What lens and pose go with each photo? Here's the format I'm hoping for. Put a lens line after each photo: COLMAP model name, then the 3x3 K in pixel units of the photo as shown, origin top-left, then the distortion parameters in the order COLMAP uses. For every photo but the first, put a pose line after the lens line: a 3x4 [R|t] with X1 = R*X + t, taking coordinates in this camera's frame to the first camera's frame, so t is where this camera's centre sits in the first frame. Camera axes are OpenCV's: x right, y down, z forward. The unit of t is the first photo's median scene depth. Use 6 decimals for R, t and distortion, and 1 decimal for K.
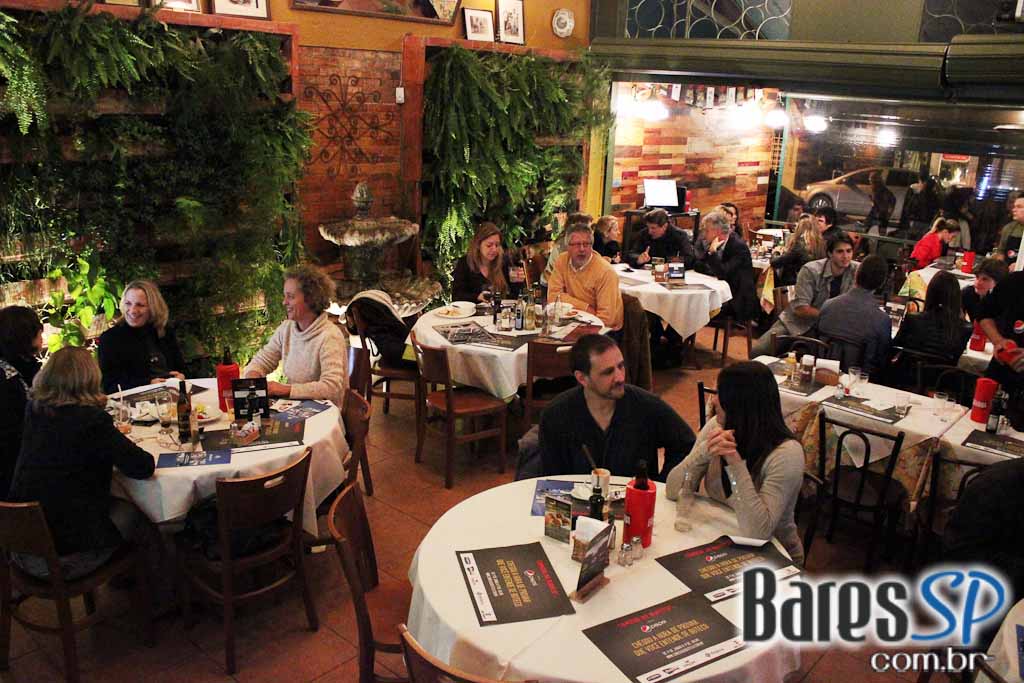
lens RADIAL K [[848.7, 0, 509.6], [0, 848.7, 353.2], [0, 0, 1]] dist [-0.171283, 0.145258]
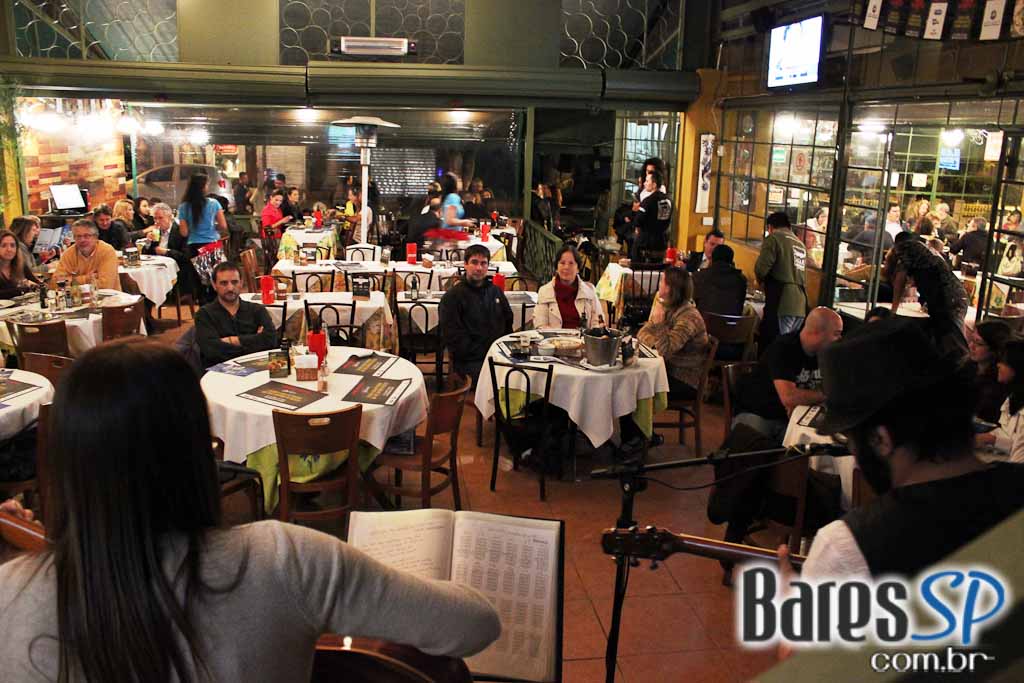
lens RADIAL K [[848.7, 0, 509.6], [0, 848.7, 353.2], [0, 0, 1]] dist [-0.171283, 0.145258]
pose [[0.654227, -0.210748, 0.726342, -0.244368], [0.211978, 0.972993, 0.091381, 0.034705], [-0.725983, 0.094185, 0.681232, -0.135666]]
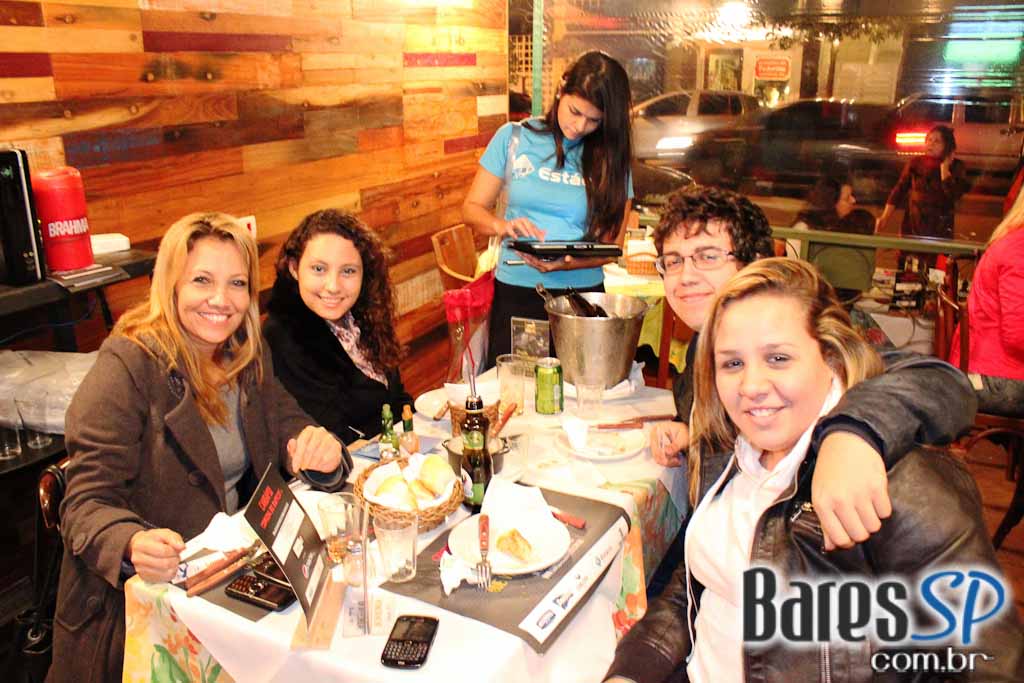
lens RADIAL K [[855.7, 0, 512.0], [0, 855.7, 341.5], [0, 0, 1]] dist [-0.171607, 0.145560]
pose [[0.965837, -0.116991, 0.231240, 0.251692], [0.108384, 0.992870, 0.049626, -0.142301], [-0.235397, -0.022868, 0.971630, 0.739553]]
